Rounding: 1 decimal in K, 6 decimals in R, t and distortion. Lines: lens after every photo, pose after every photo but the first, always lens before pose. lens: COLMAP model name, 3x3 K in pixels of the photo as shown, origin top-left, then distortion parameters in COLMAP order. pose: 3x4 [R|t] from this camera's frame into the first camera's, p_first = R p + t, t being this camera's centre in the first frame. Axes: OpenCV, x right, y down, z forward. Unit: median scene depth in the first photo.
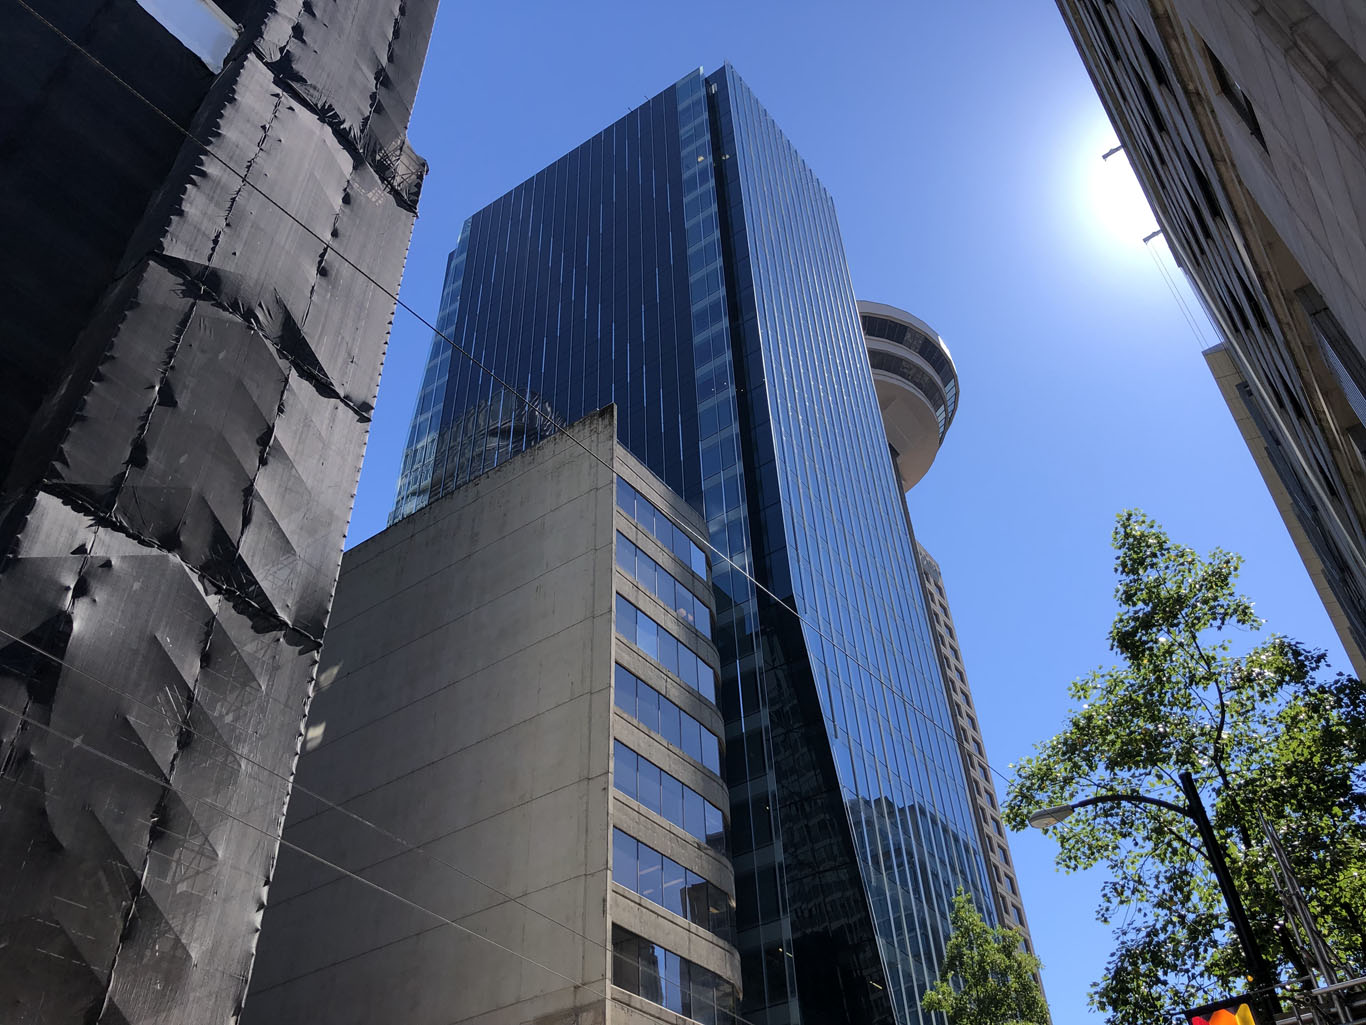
lens RADIAL K [[1136.6, 0, 688.2], [0, 1136.6, 508.1], [0, 0, 1]] dist [0.010828, -0.014742]
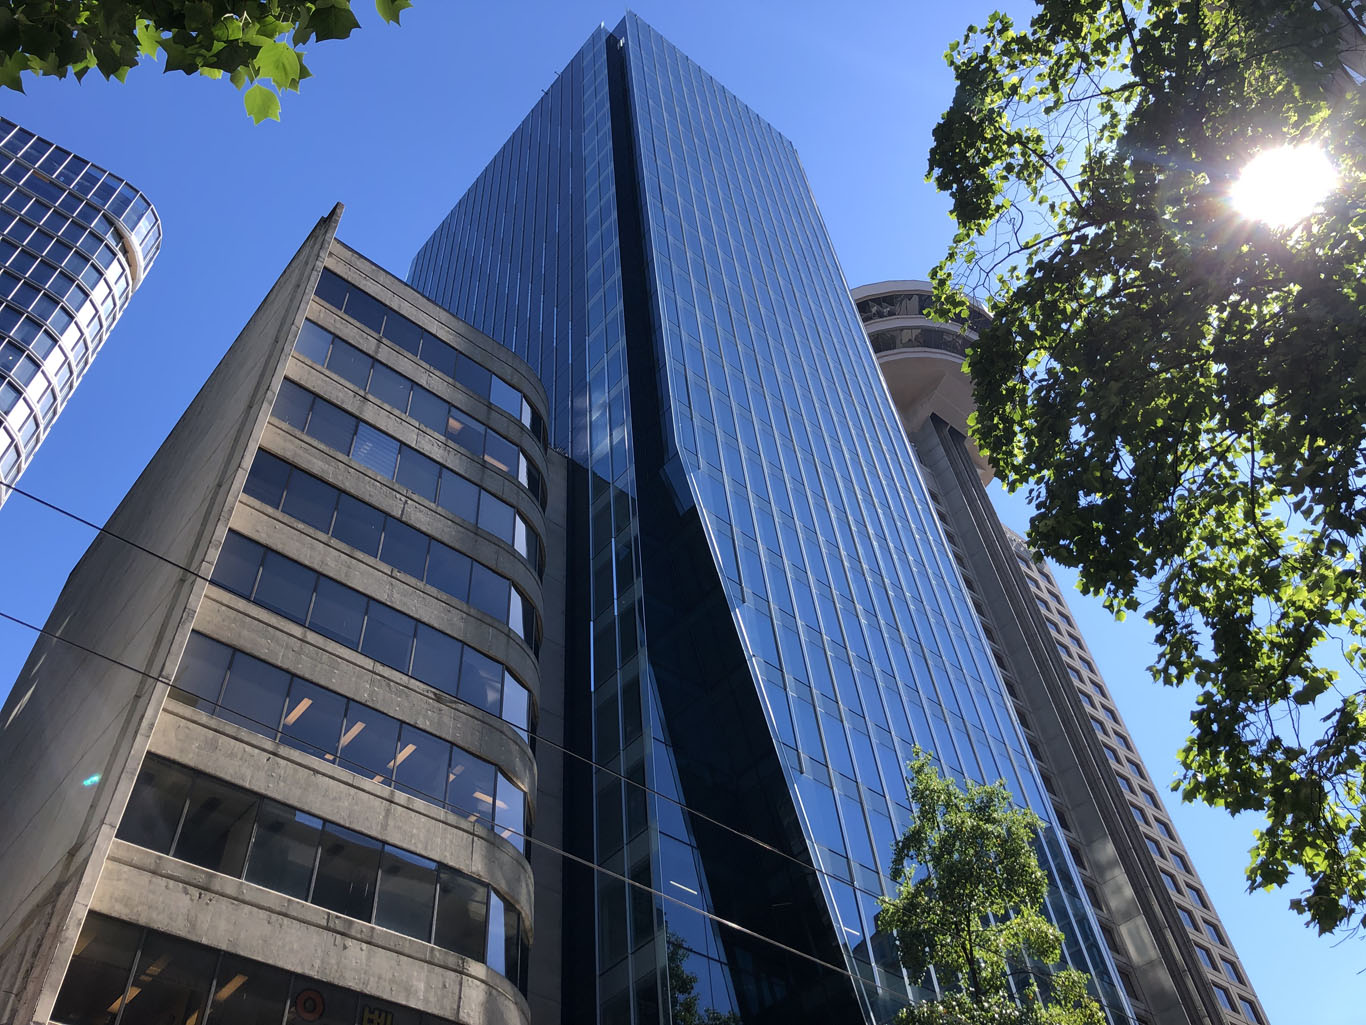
lens RADIAL K [[1136.6, 0, 688.2], [0, 1136.6, 508.1], [0, 0, 1]] dist [0.010828, -0.014742]
pose [[0.970023, -0.207535, -0.126427, 0.283679], [0.189246, 0.971498, -0.142747, 0.341580], [0.152448, 0.114542, 0.981651, 0.387635]]
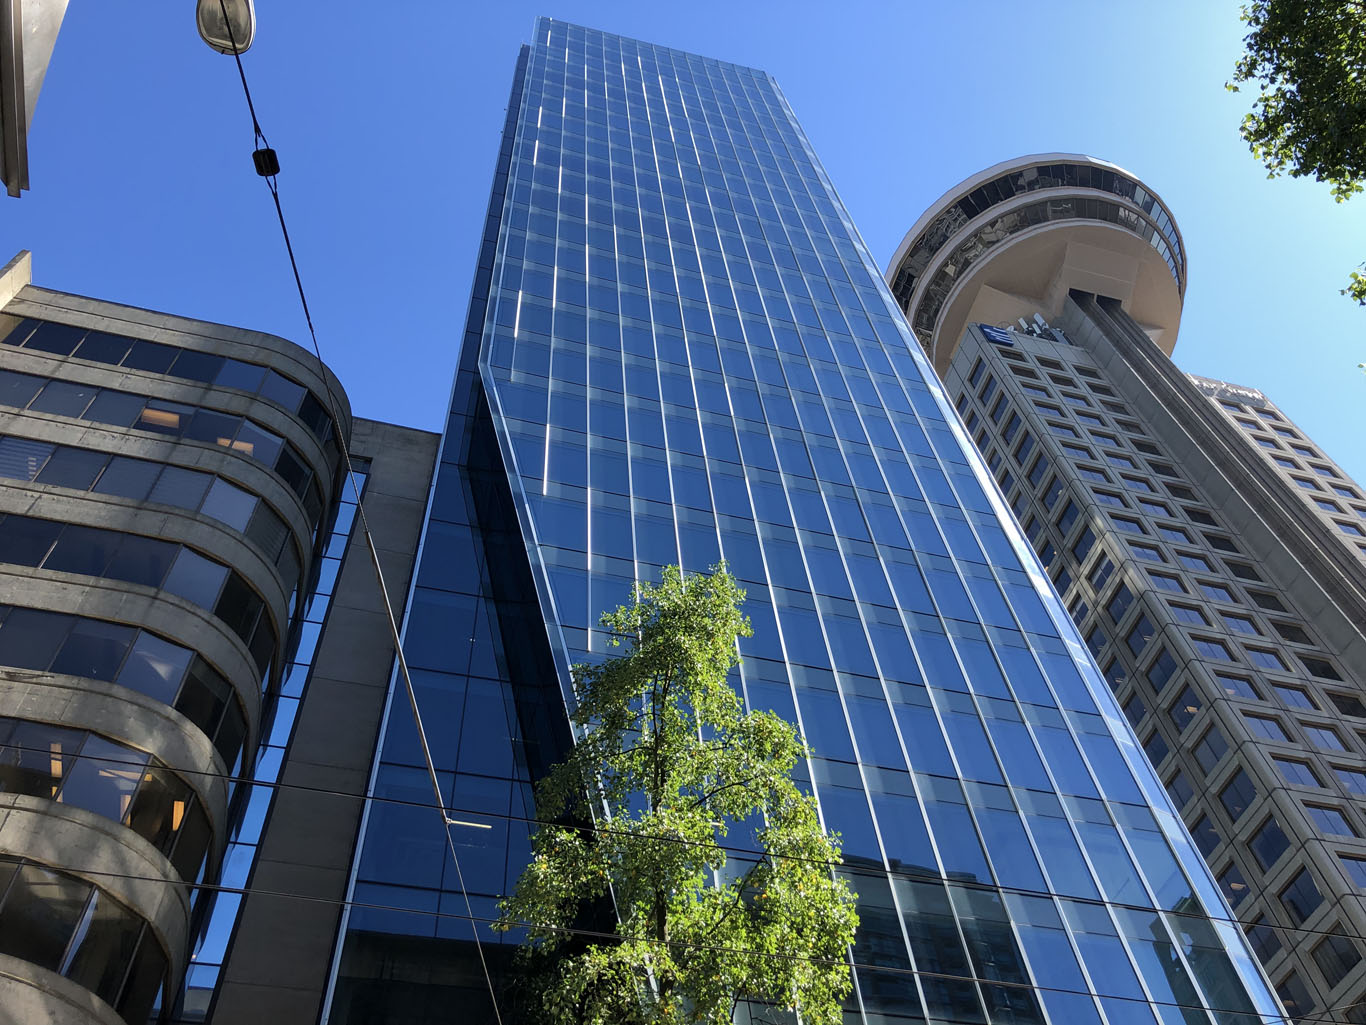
lens RADIAL K [[1136.6, 0, 688.2], [0, 1136.6, 508.1], [0, 0, 1]] dist [0.010828, -0.014742]
pose [[0.775309, -0.526427, -0.348956, 0.565036], [0.448841, 0.847957, -0.281976, 0.584038], [0.444339, 0.061993, 0.893711, 0.667910]]
